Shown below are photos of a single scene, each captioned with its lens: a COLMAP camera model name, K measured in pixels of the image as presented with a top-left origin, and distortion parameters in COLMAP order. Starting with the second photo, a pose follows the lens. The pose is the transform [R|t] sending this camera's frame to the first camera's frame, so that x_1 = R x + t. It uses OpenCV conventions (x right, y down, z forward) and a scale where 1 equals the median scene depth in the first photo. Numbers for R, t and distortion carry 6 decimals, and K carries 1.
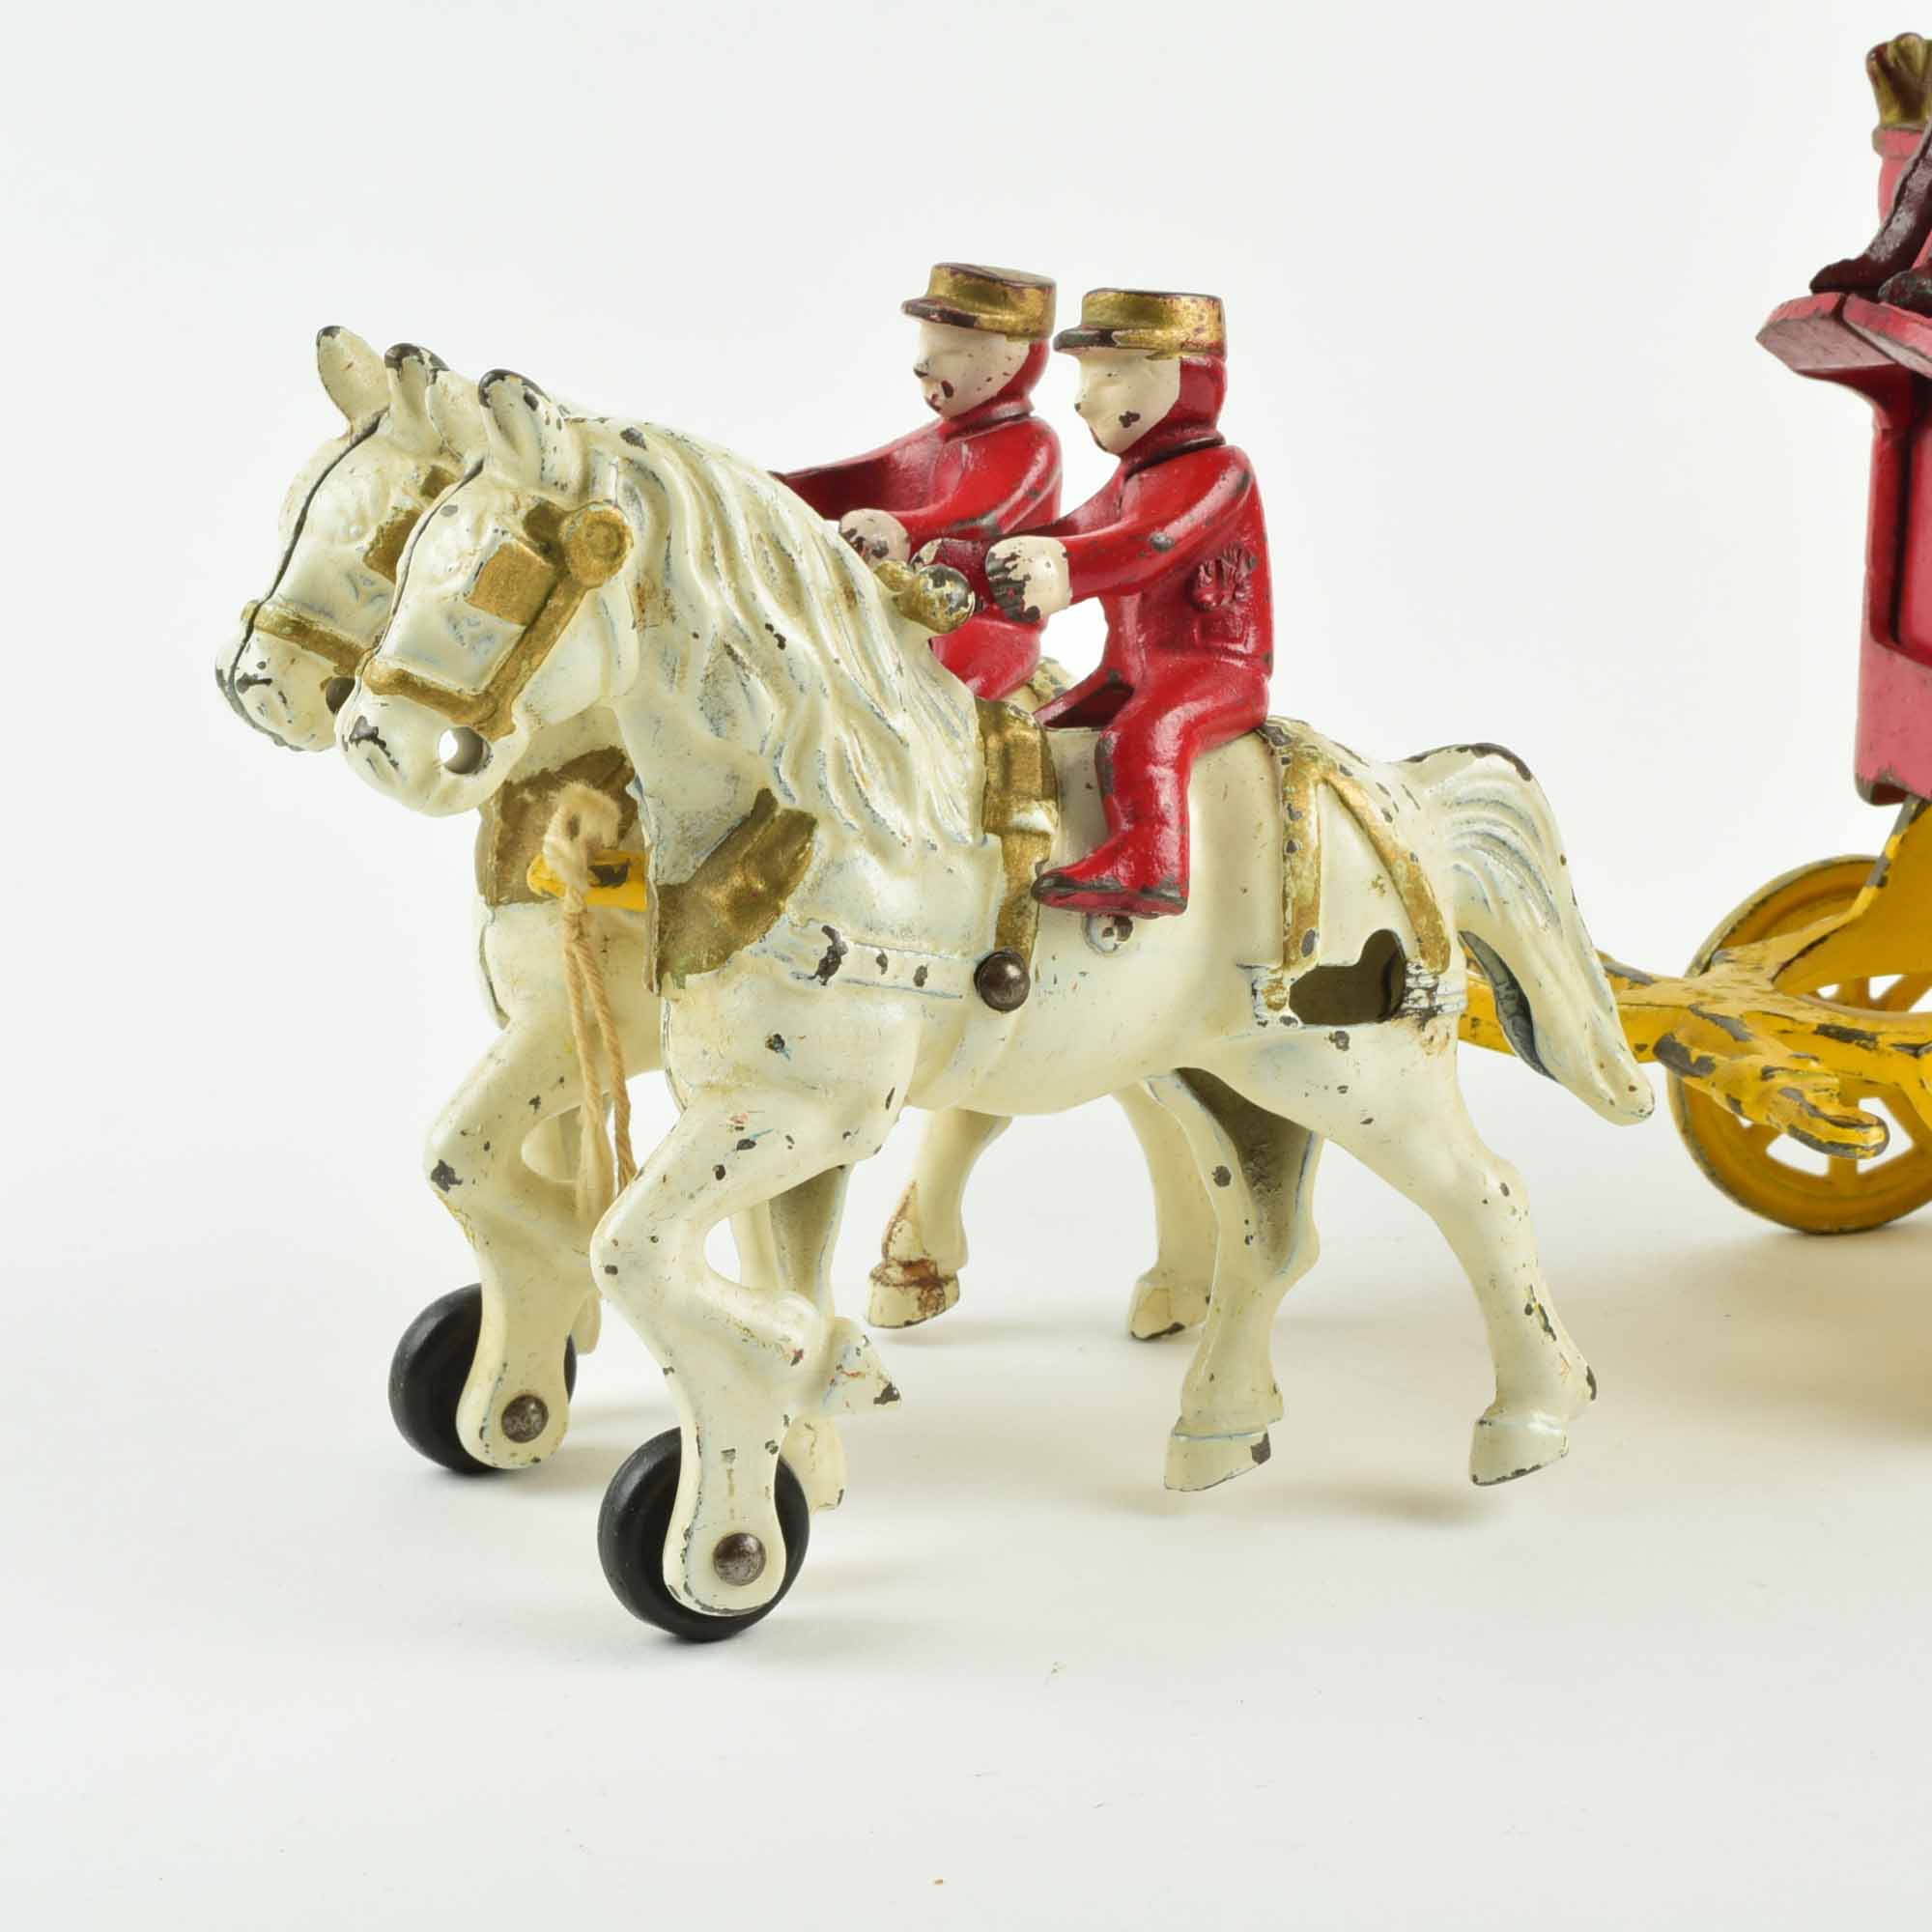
lens RADIAL K [[4583.7, 0, 966.0], [0, 4583.7, 966.0], [0, 0, 1]] dist [-0.059088, 0.248901]
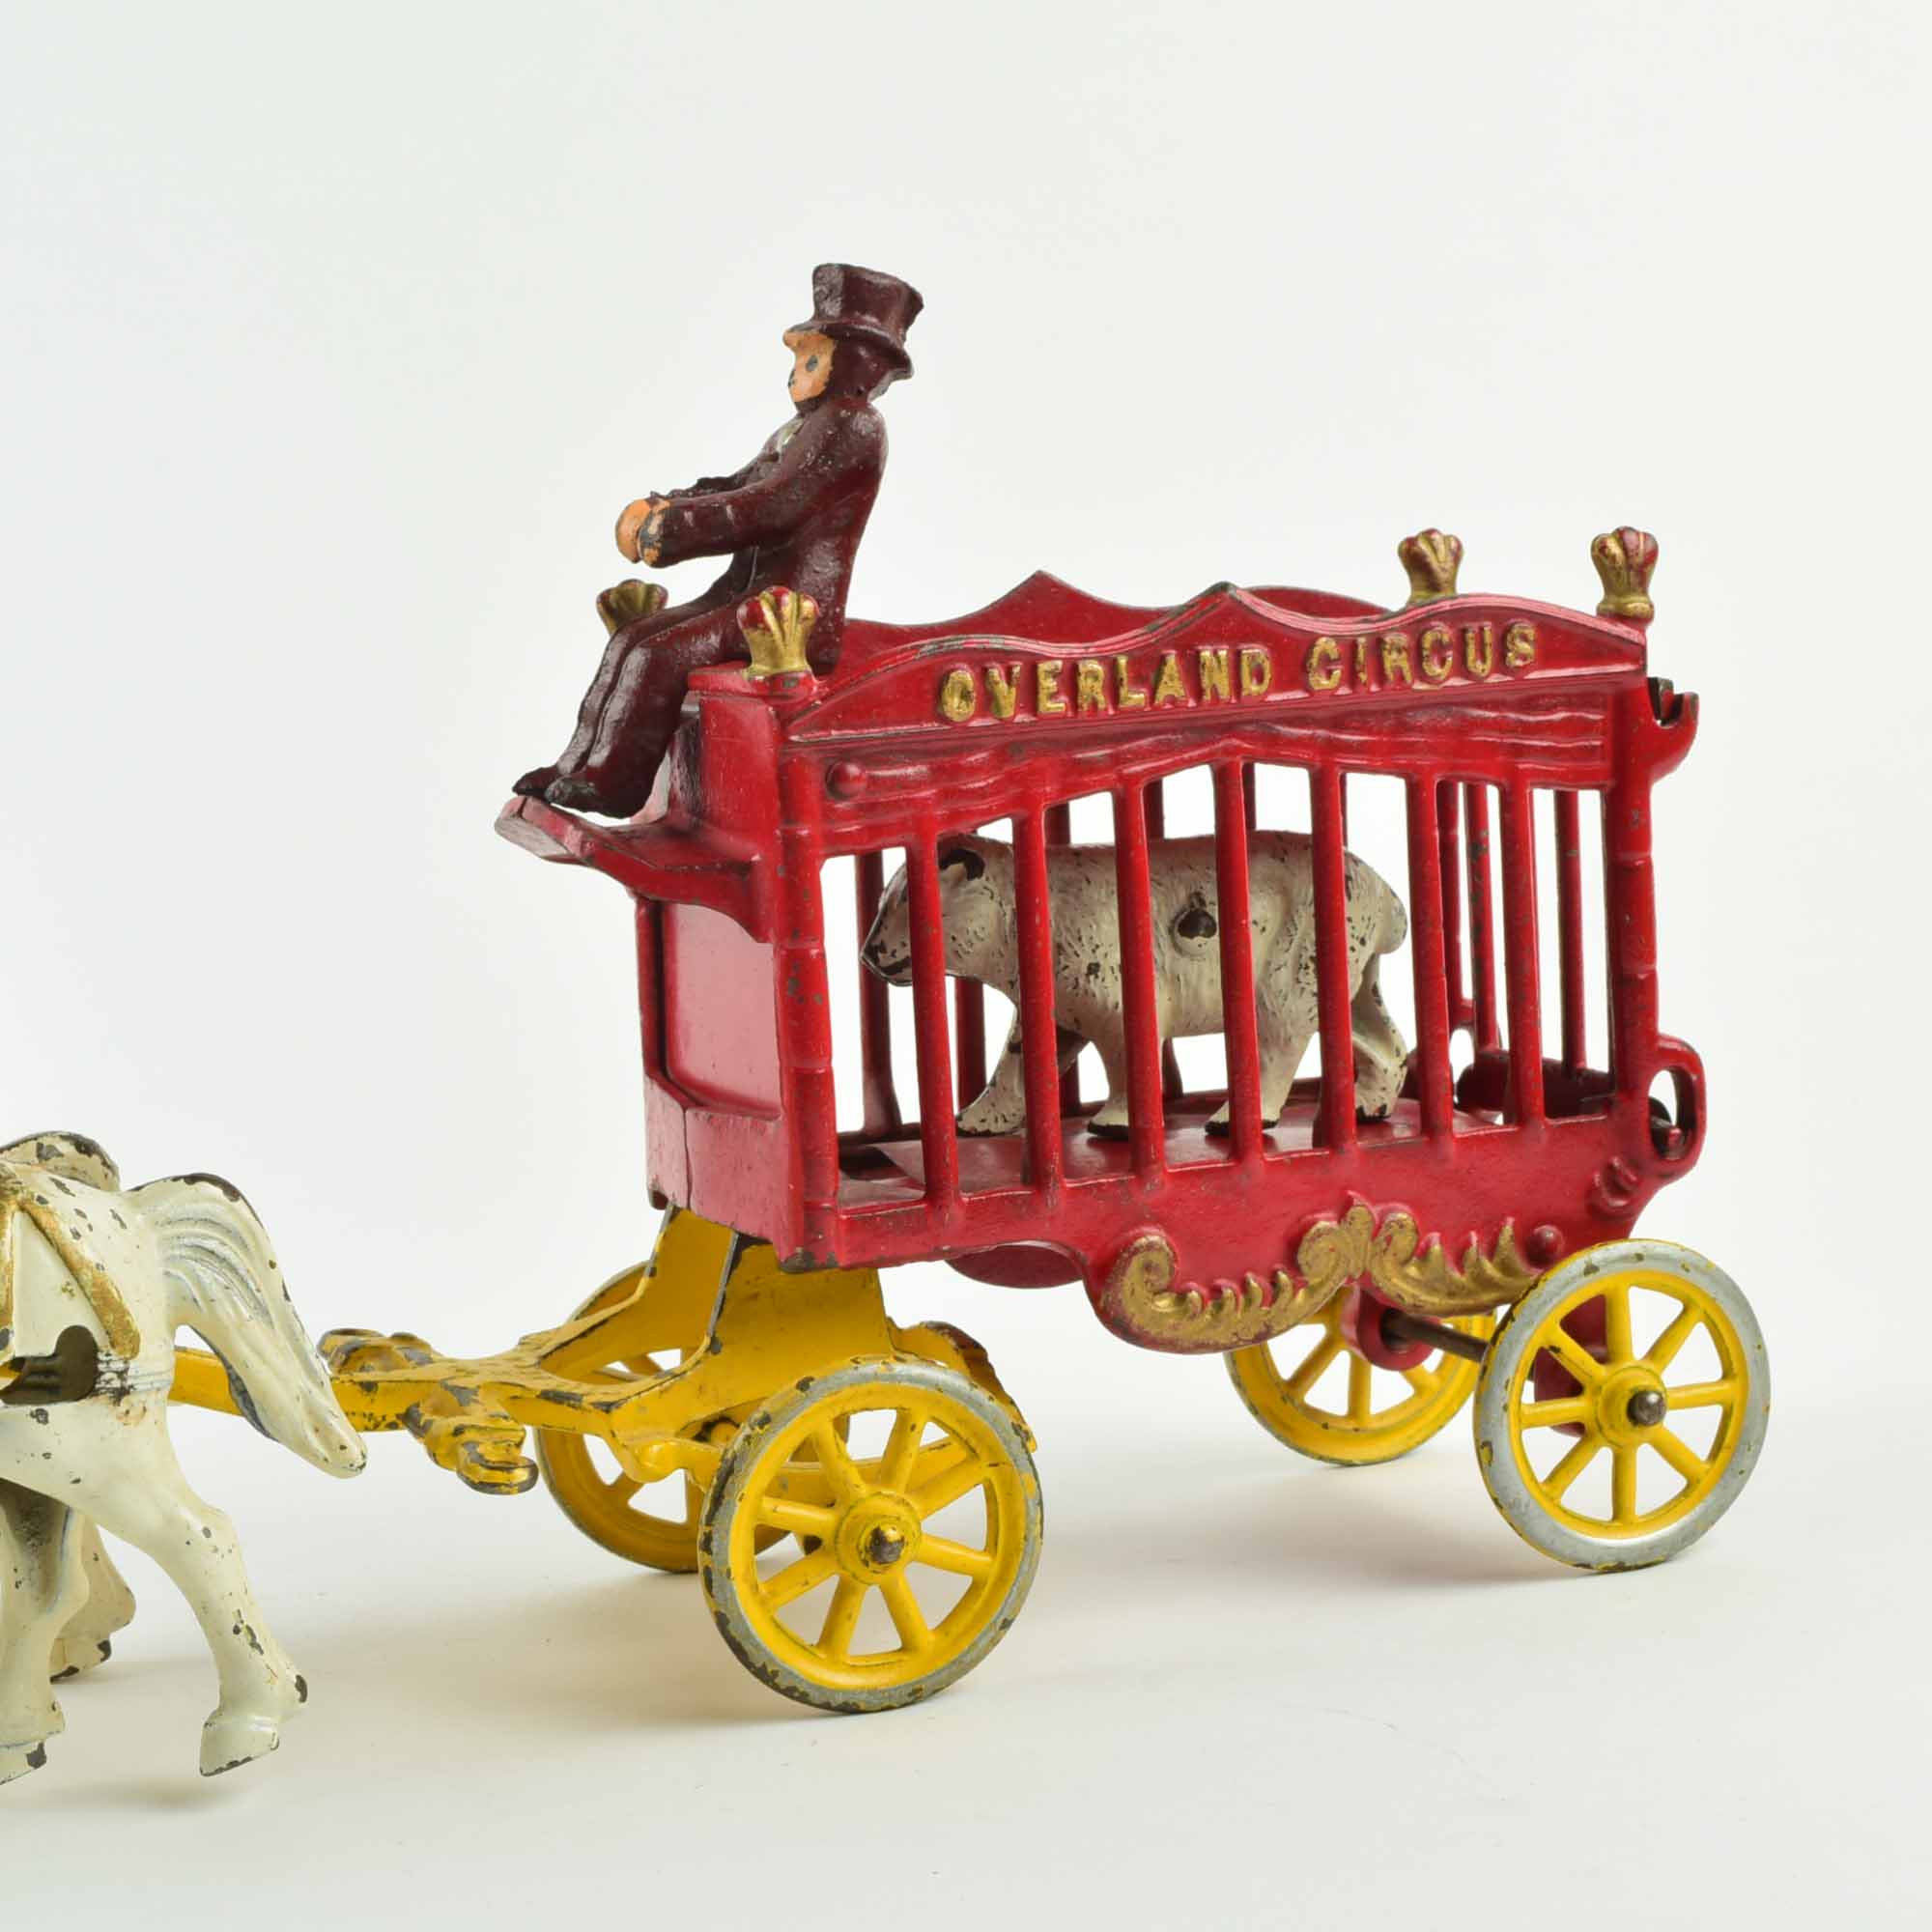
lens RADIAL K [[4583.7, 0, 966.0], [0, 4583.7, 966.0], [0, 0, 1]] dist [-0.059088, 0.248901]
pose [[0.998738, -0.050024, -0.004355, 0.331502], [0.049324, 0.993596, -0.101653, 0.032134], [0.009412, 0.101310, 0.994810, -0.239417]]
